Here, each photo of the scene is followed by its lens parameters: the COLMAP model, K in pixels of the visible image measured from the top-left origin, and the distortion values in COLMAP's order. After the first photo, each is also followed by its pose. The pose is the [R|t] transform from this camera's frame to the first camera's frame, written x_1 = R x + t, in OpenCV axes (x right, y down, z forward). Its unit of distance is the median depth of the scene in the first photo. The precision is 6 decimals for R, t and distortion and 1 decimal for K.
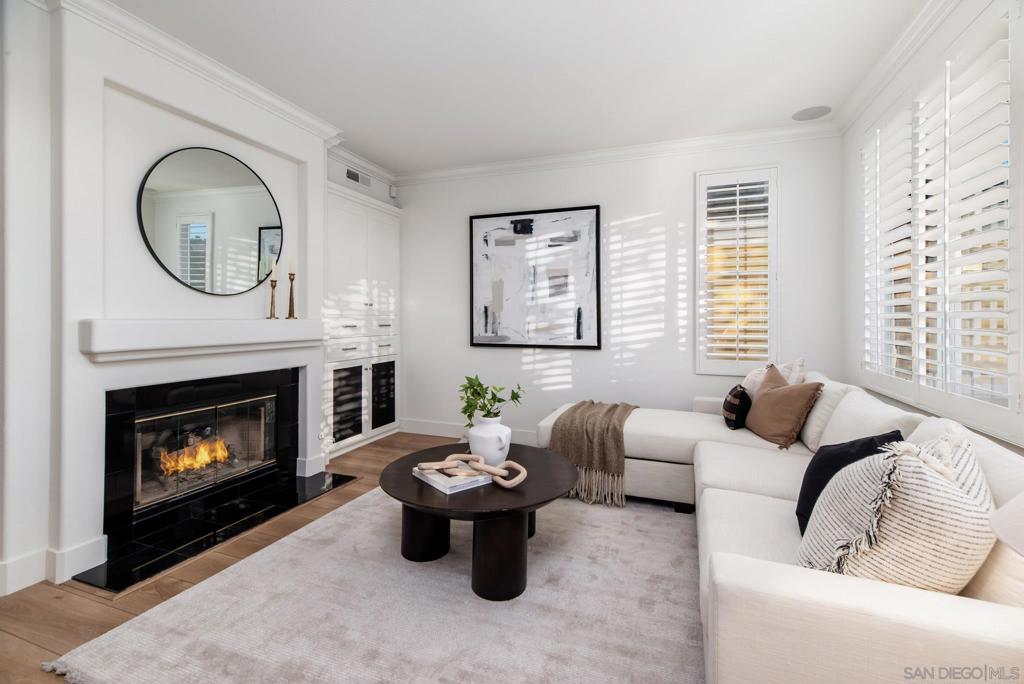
lens RADIAL K [[456.6, 0, 515.7], [0, 456.6, 310.9], [0, 0, 1]] dist [0.002903, 0.000620]
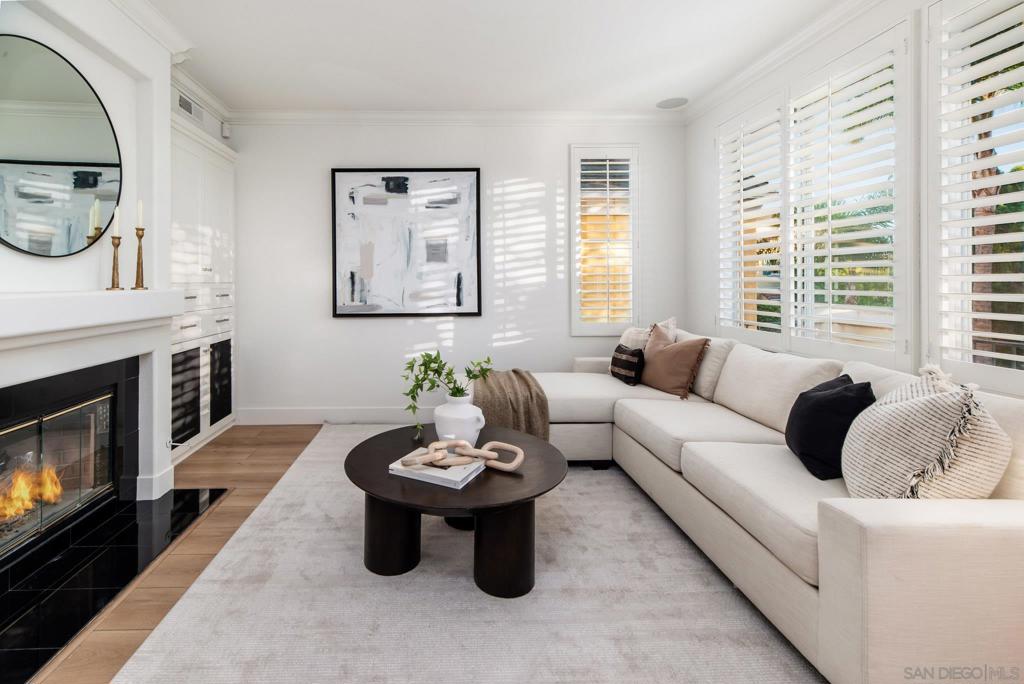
lens RADIAL K [[470.2, 0, 515.4], [0, 470.2, 278.1], [0, 0, 1]] dist [0.005250, -0.000526]
pose [[0.930969, -0.005159, 0.365063, -0.178242], [0.003571, 0.999981, 0.005025, -0.002531], [-0.365082, -0.003375, 0.930969, 0.059811]]
